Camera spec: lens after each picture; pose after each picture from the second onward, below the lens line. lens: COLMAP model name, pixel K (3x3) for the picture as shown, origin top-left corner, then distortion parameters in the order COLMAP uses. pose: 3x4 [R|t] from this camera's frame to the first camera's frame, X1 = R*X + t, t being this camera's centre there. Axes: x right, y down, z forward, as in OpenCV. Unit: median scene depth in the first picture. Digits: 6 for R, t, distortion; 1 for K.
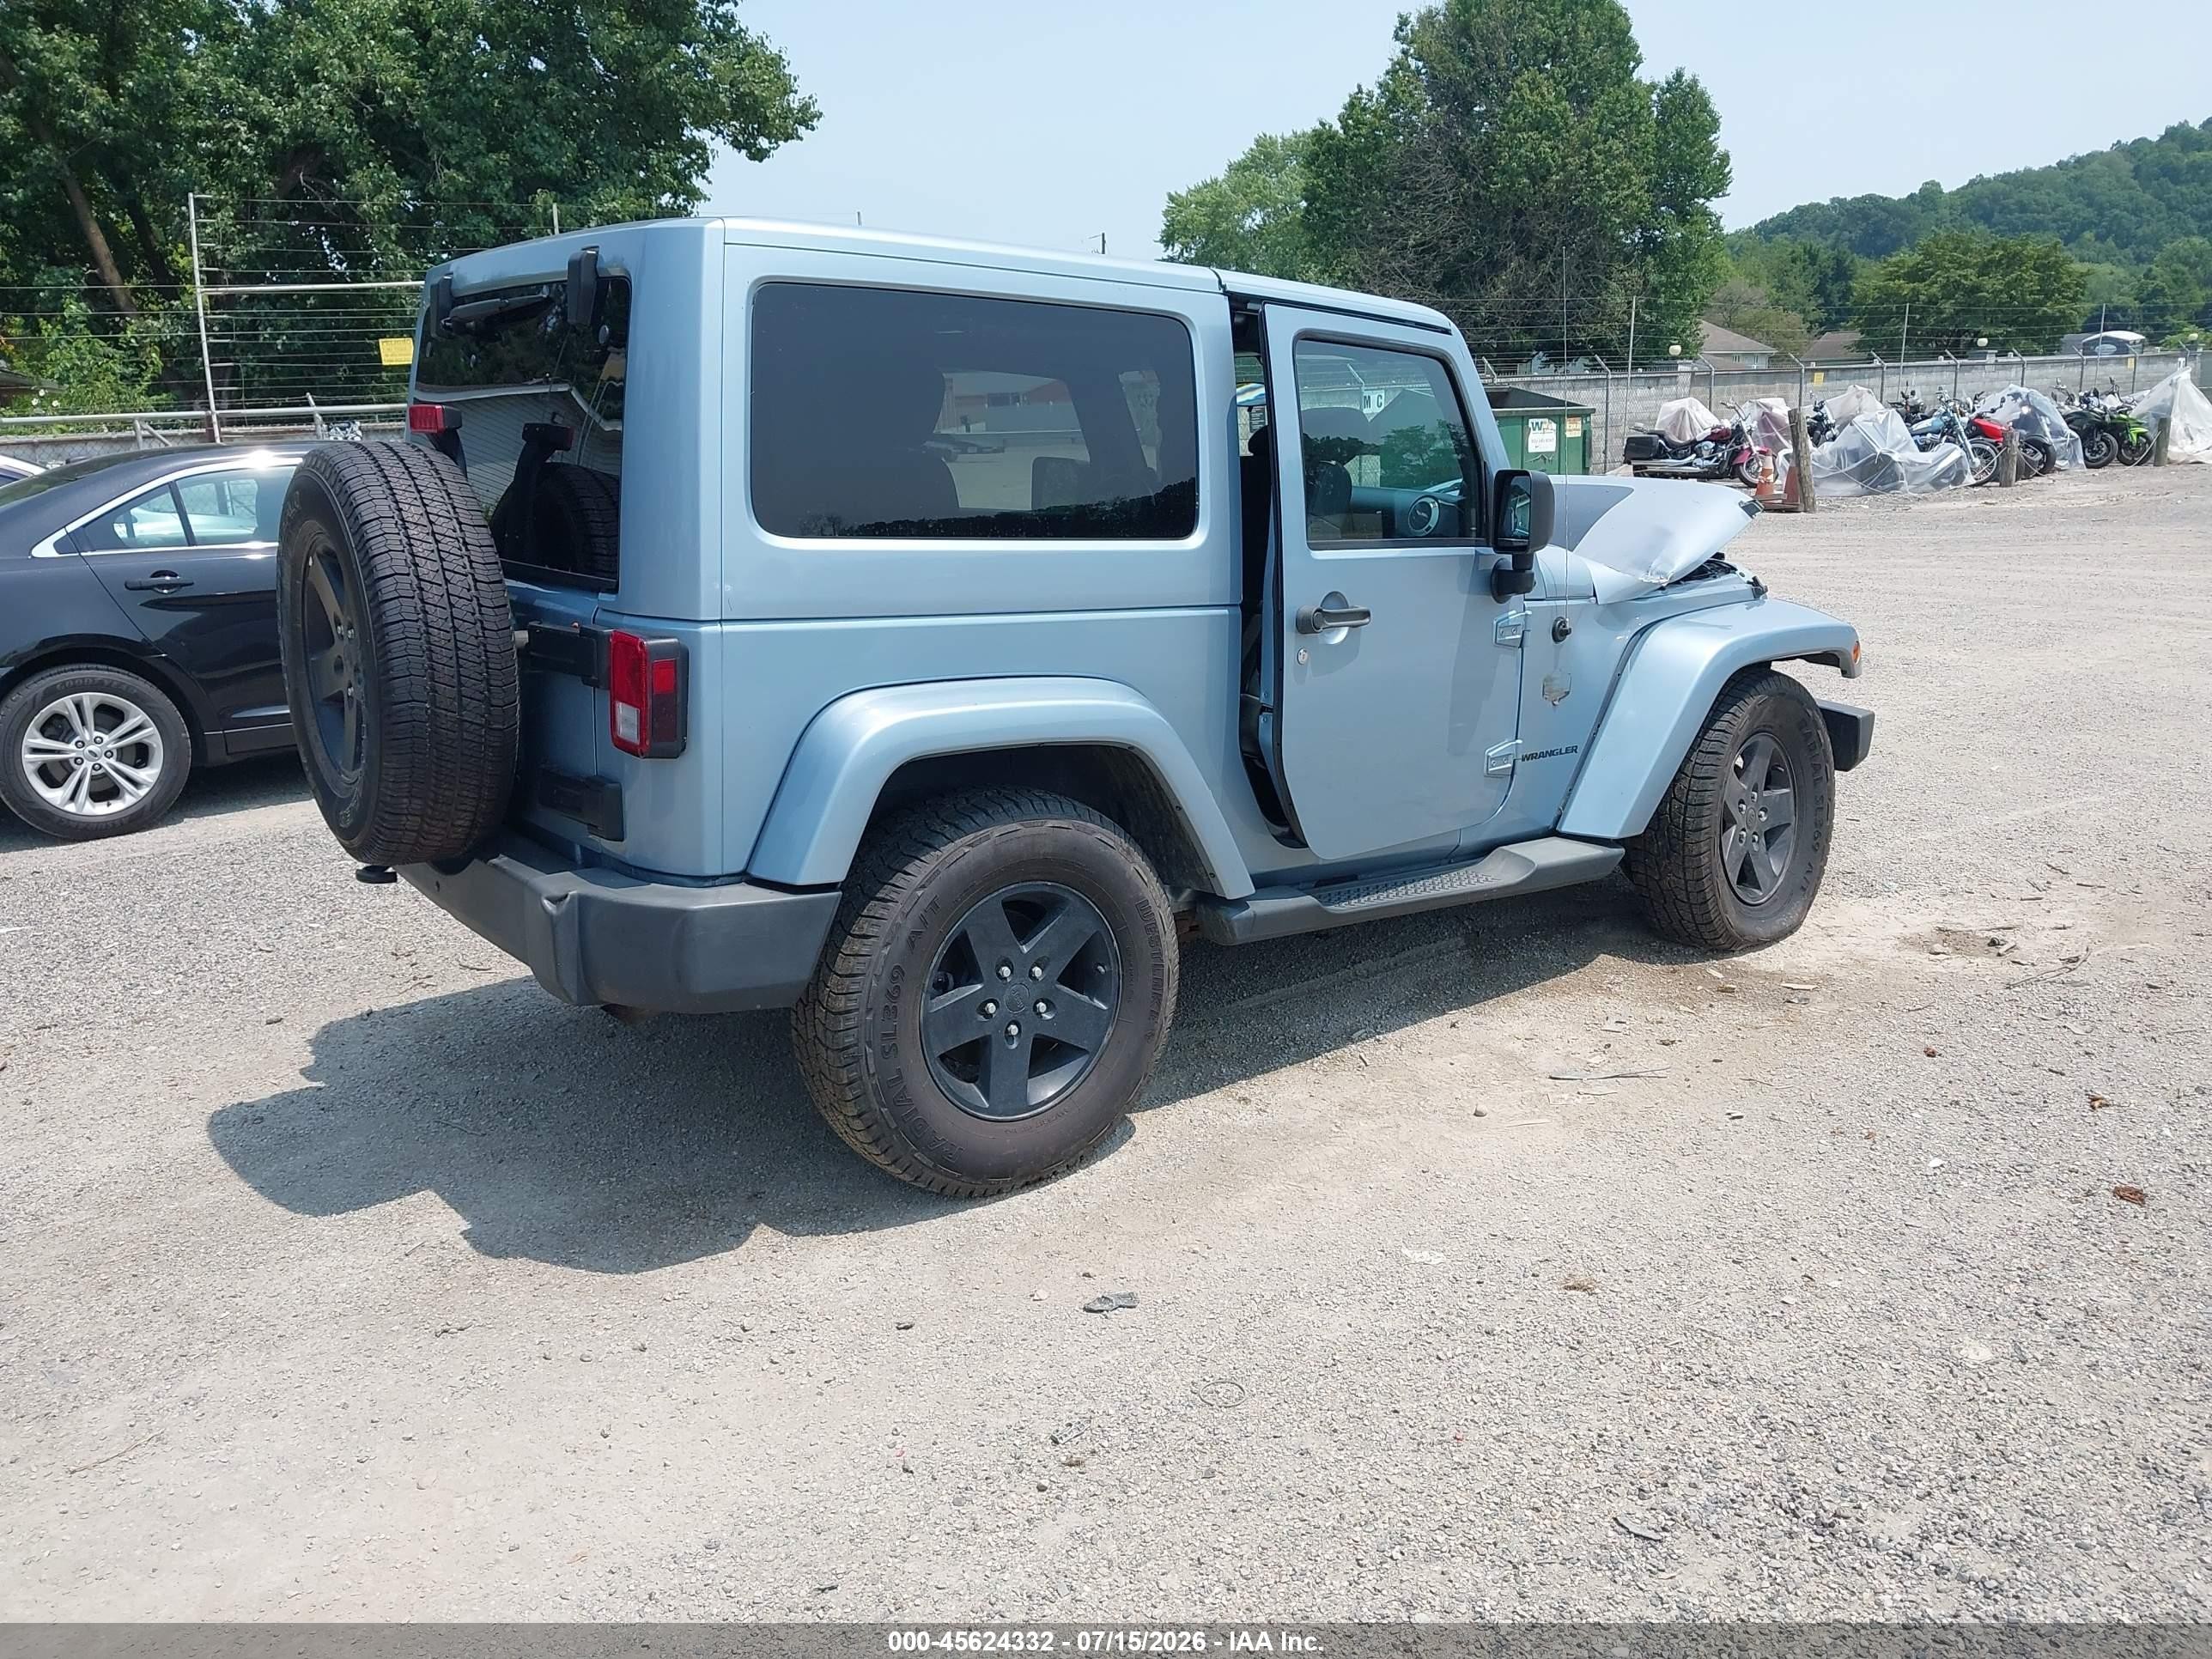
lens RADIAL K [[1709.8, 0, 1073.1], [0, 1709.8, 884.1], [0, 0, 1]] dist [-0.006292, -0.002927]
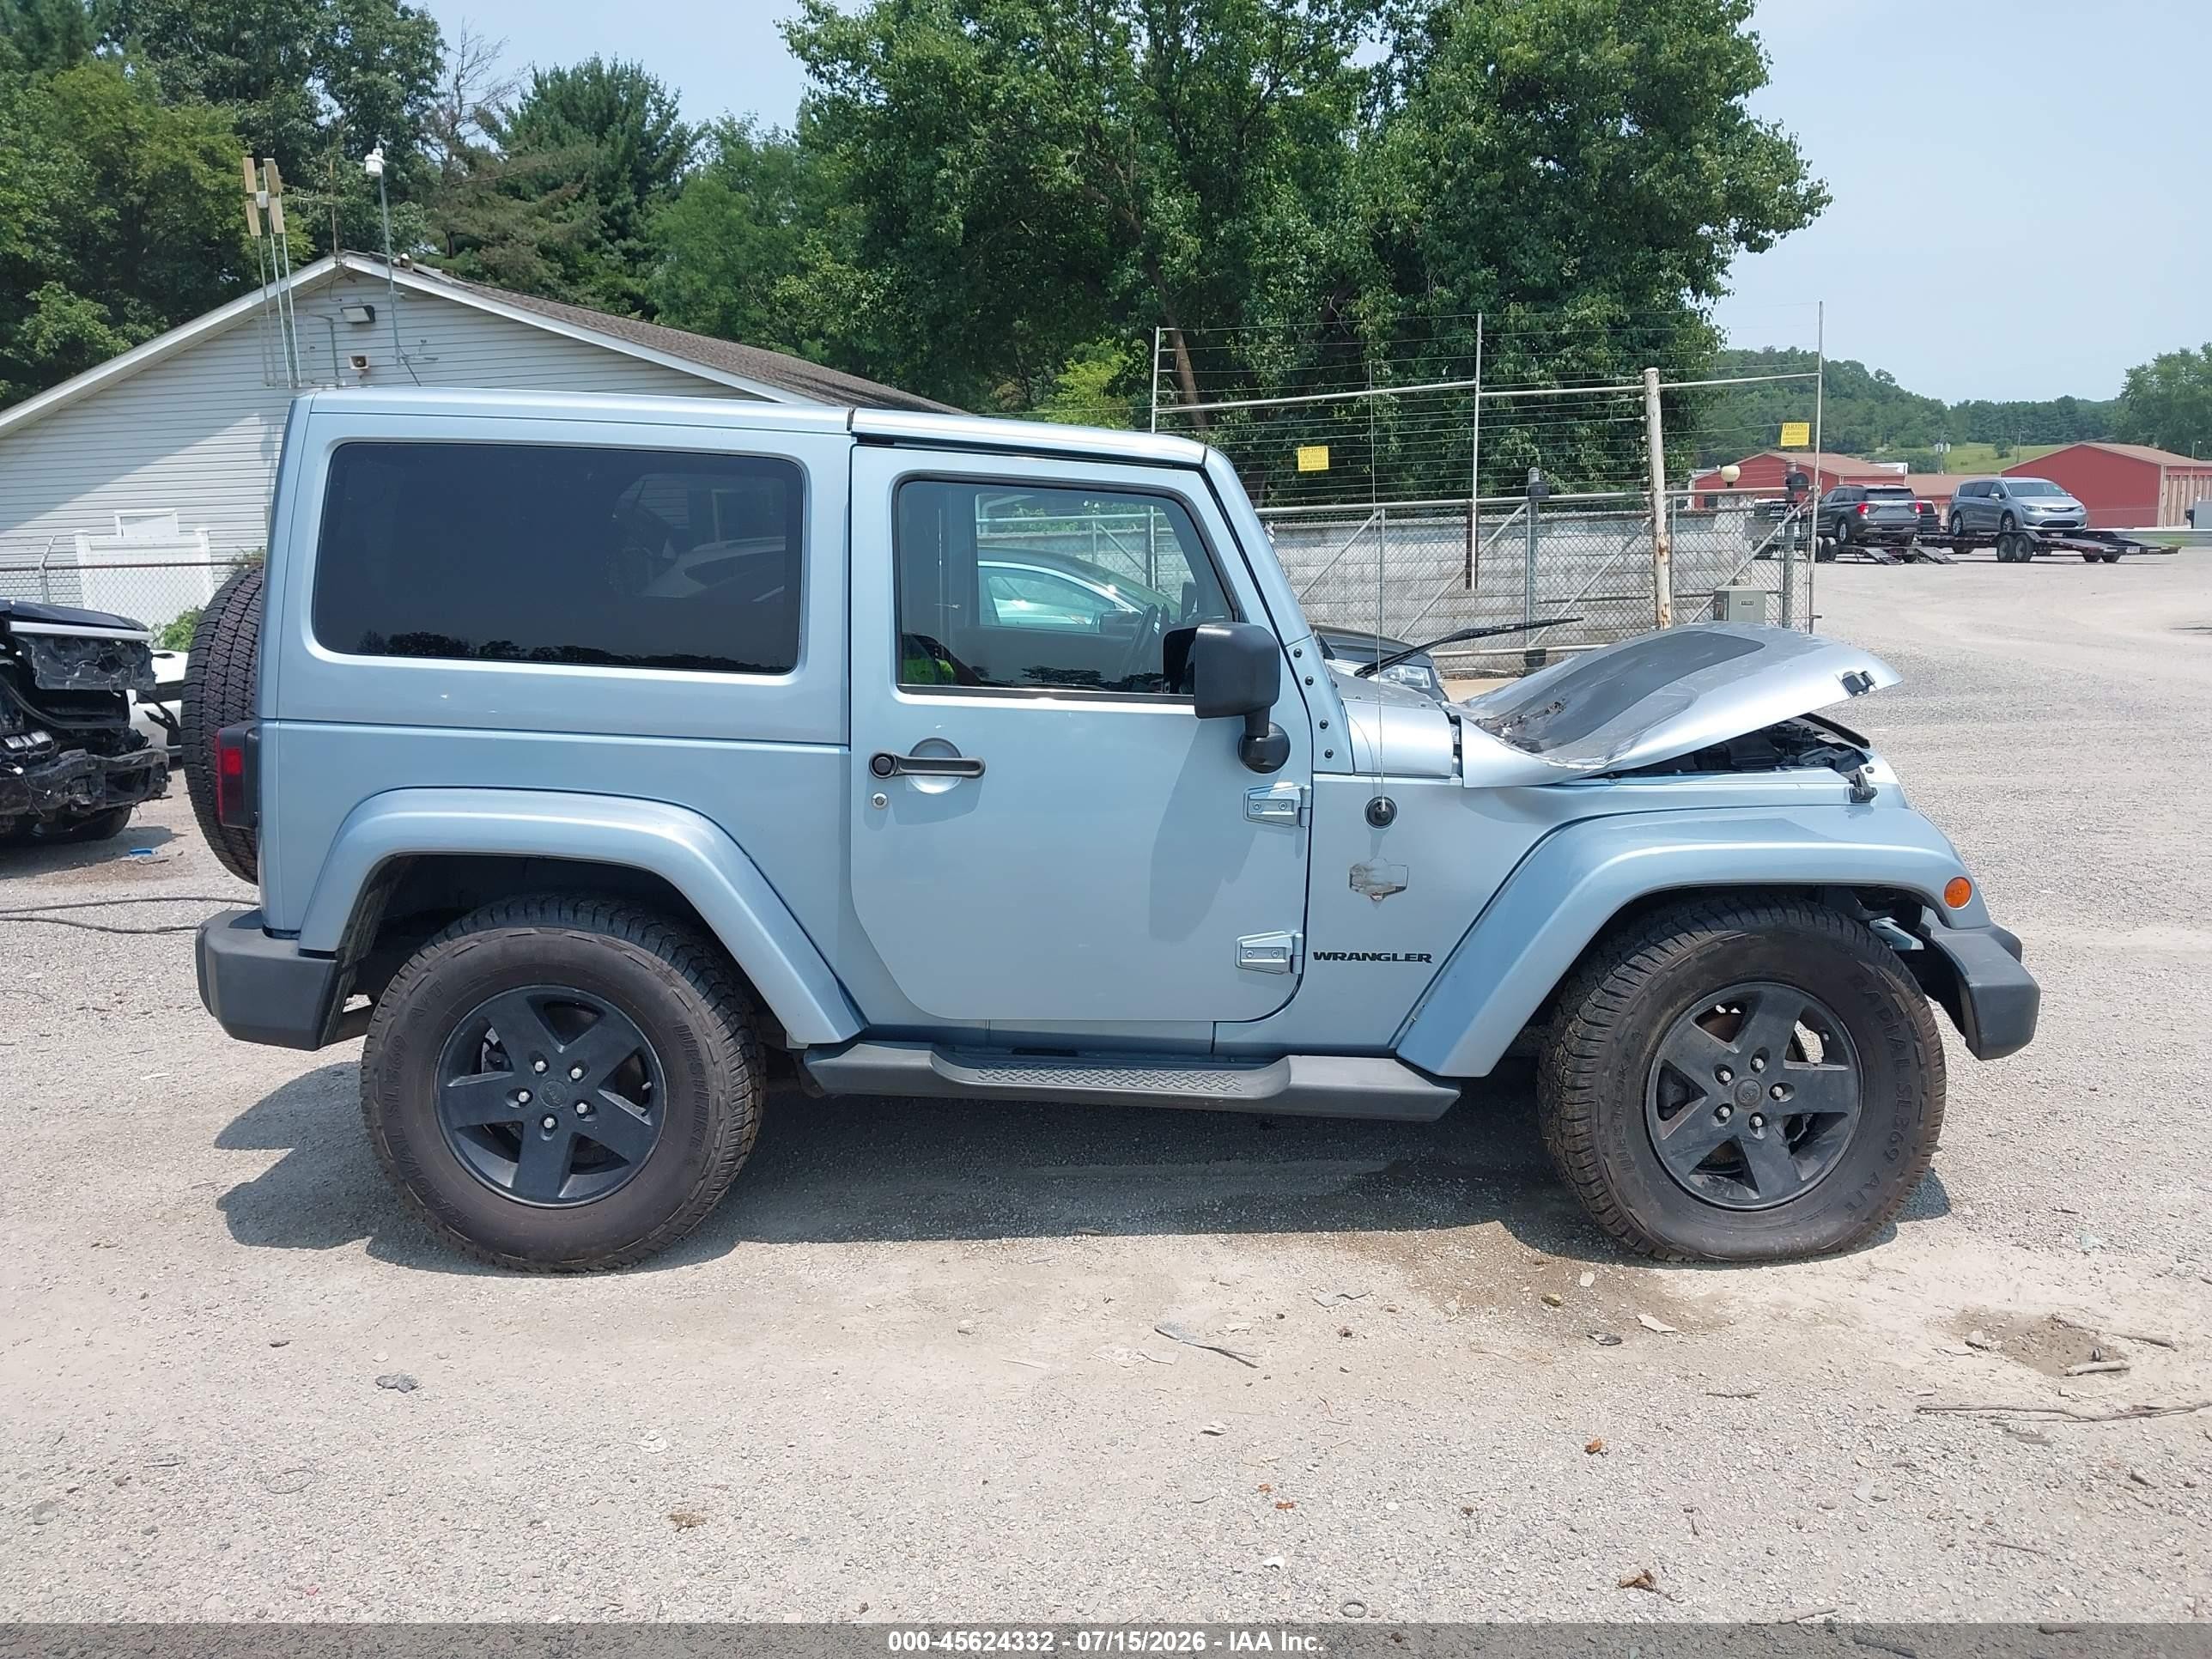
lens RADIAL K [[1753.7, 0, 1106.0], [0, 1753.7, 829.5], [0, 0, 1]] dist [0.007391, -0.007932]
pose [[0.798721, 0.111368, -0.591305, 0.136925], [-0.162522, 0.986126, -0.033802, -0.017929], [0.579337, 0.123099, 0.805739, 0.048070]]
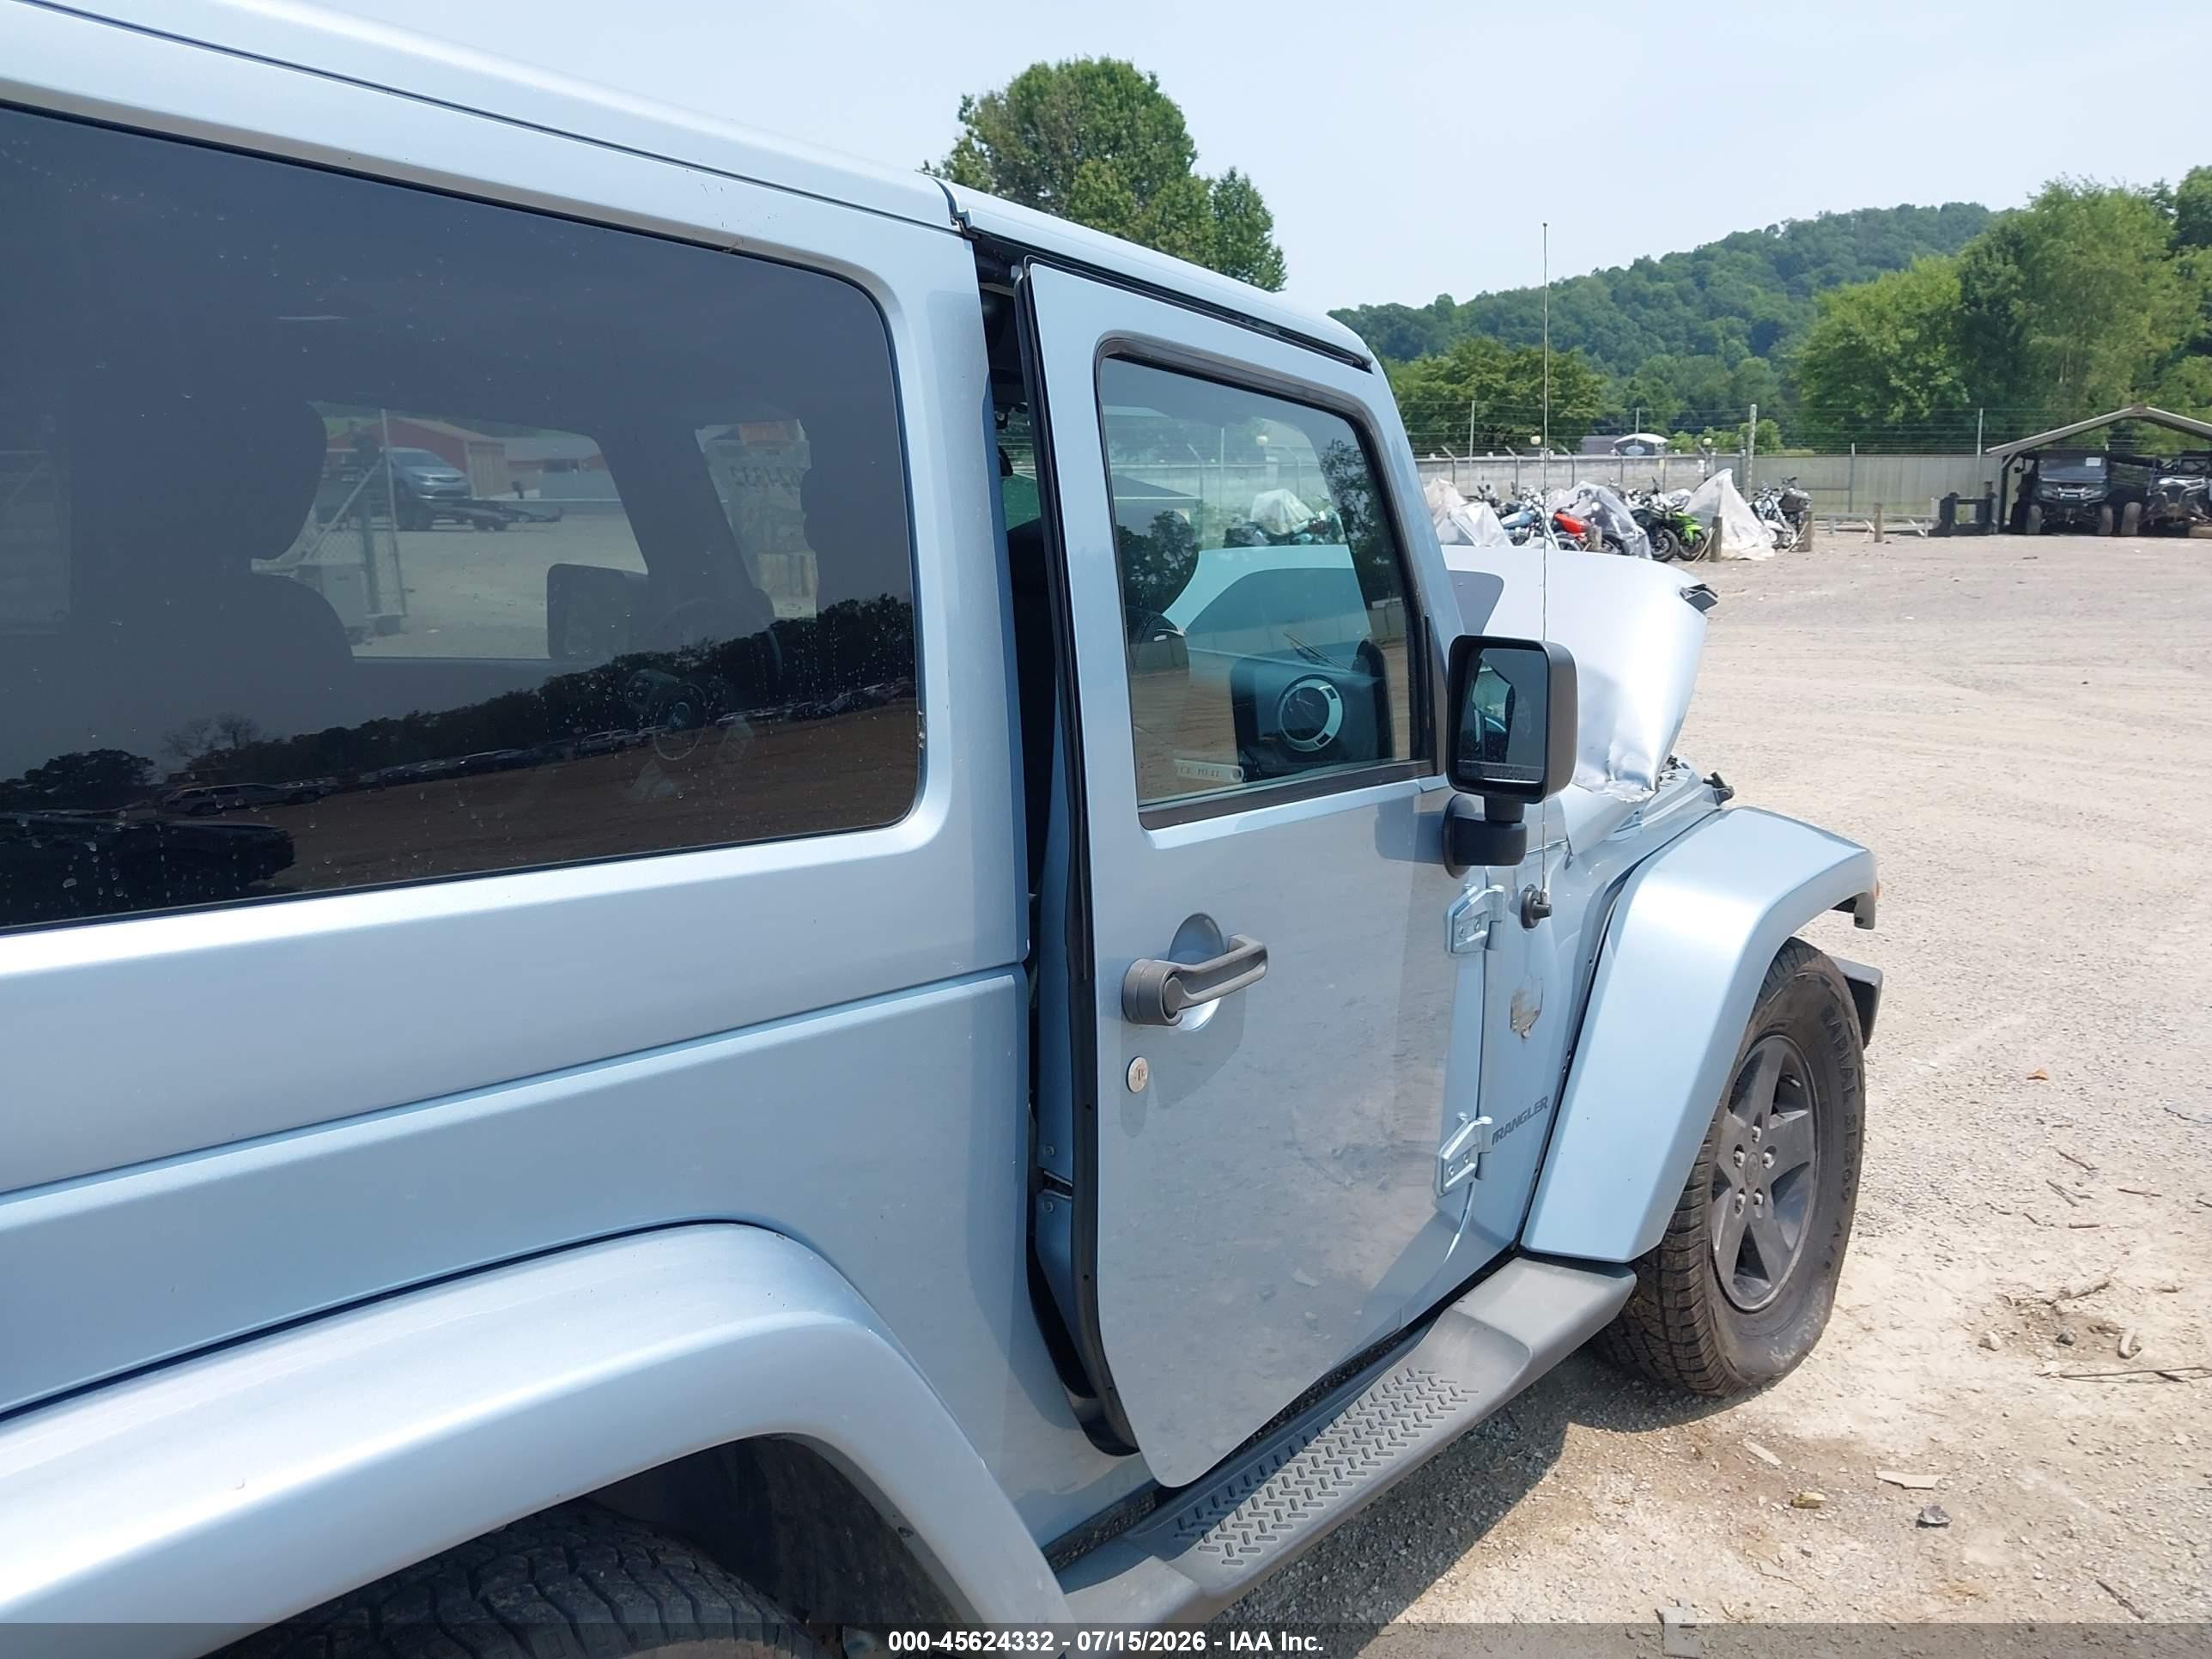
lens RADIAL K [[1735.6, 0, 1106.0], [0, 1735.6, 829.5], [0, 0, 1]] dist [-0.024806, -0.000287]
pose [[0.965262, -0.026307, 0.259955, 0.002313], [0.045904, 0.996518, -0.069602, -0.028217], [-0.257219, 0.079117, 0.963109, 0.099143]]
